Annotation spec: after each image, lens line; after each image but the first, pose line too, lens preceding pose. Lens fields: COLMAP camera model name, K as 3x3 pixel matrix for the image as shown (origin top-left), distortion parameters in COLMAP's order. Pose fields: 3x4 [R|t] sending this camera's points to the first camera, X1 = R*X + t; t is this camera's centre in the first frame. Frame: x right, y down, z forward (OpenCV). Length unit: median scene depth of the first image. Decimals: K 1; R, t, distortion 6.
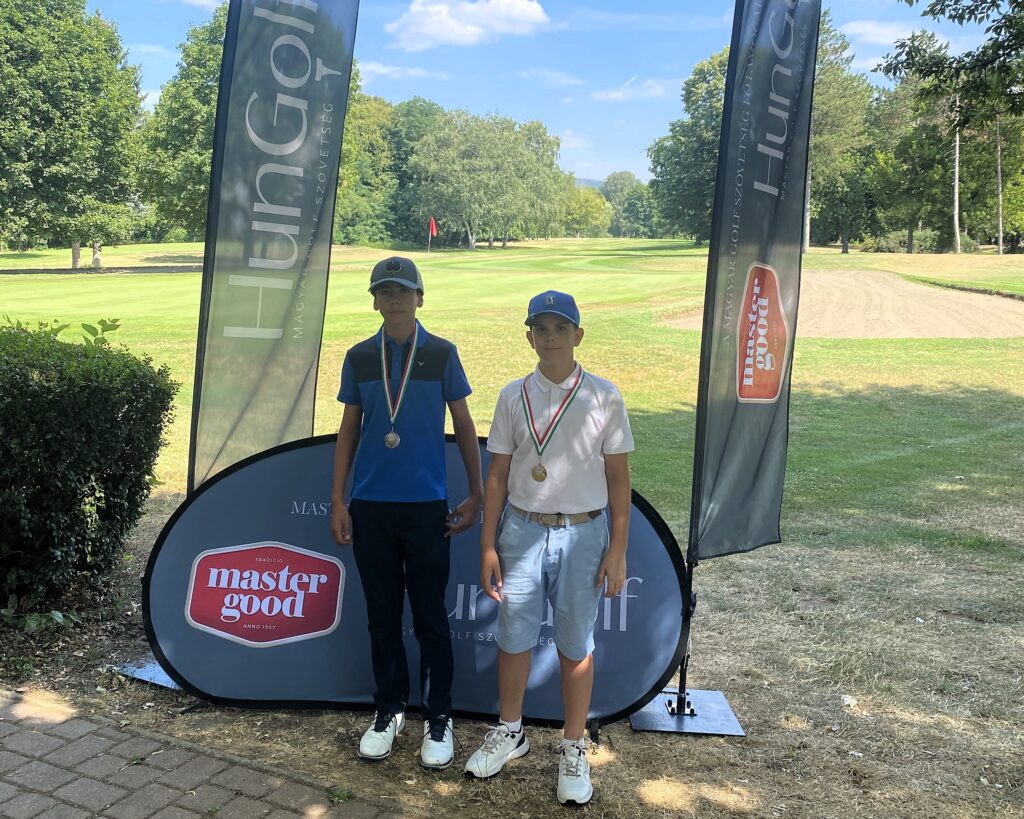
lens RADIAL K [[1076.4, 0, 500.9], [0, 1076.4, 287.7], [0, 0, 1]] dist [0.024980, -0.016926]
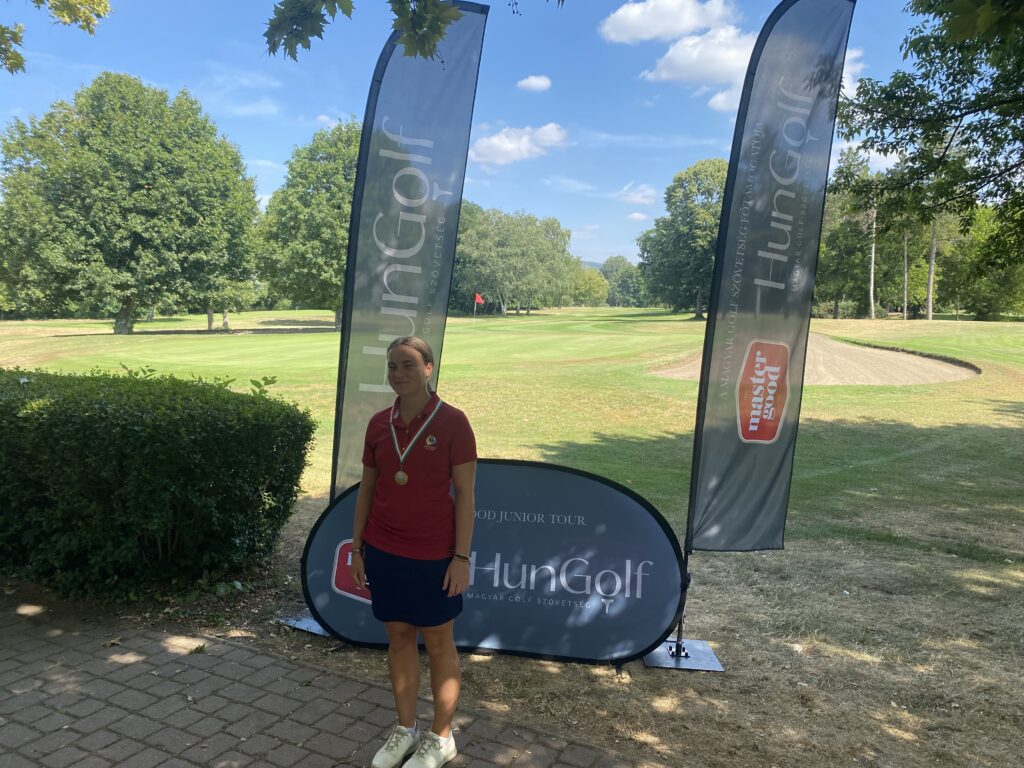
lens RADIAL K [[812.2, 0, 505.8], [0, 812.2, 384.0], [0, 0, 1]] dist [0.022937, -0.012939]
pose [[0.999816, 0.002904, -0.018939, -0.026225], [-0.001934, 0.998695, 0.051033, -0.011368], [0.019063, -0.050987, 0.998517, -0.036988]]
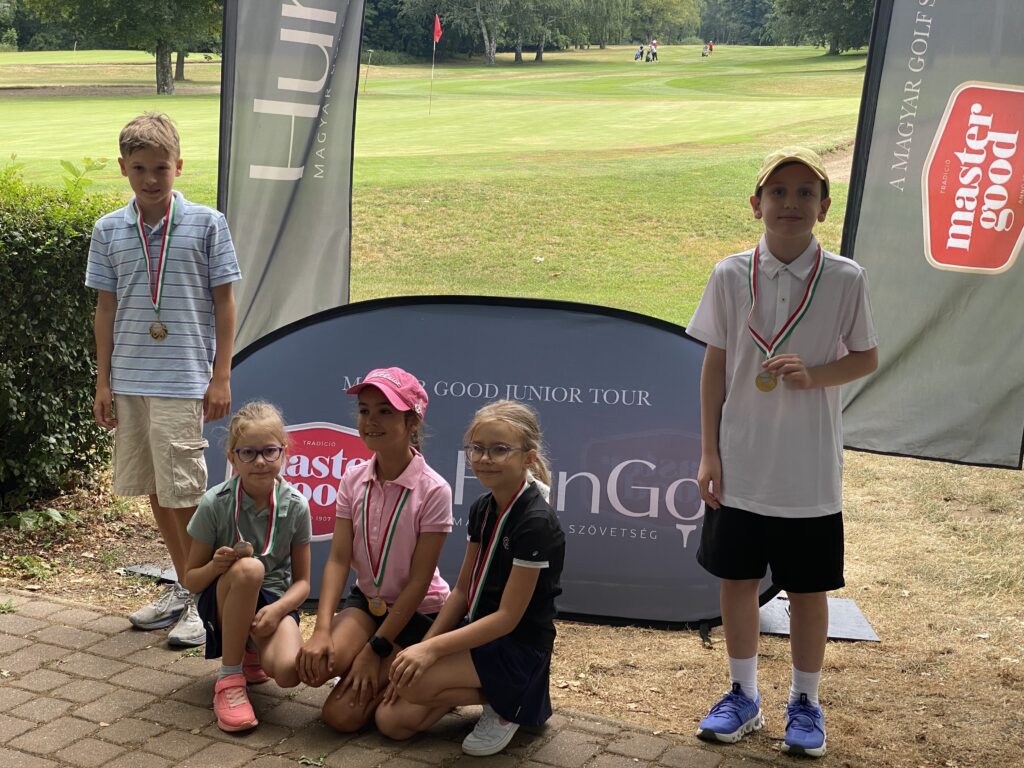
lens RADIAL K [[1630.1, 0, 512.0], [0, 1630.1, 384.0], [0, 0, 1]] dist [0.140086, 0.005351]
pose [[0.999978, 0.002489, -0.006211, -0.036169], [-0.001481, 0.987550, 0.157300, 0.003416], [0.006525, -0.157288, 0.987531, -0.162627]]
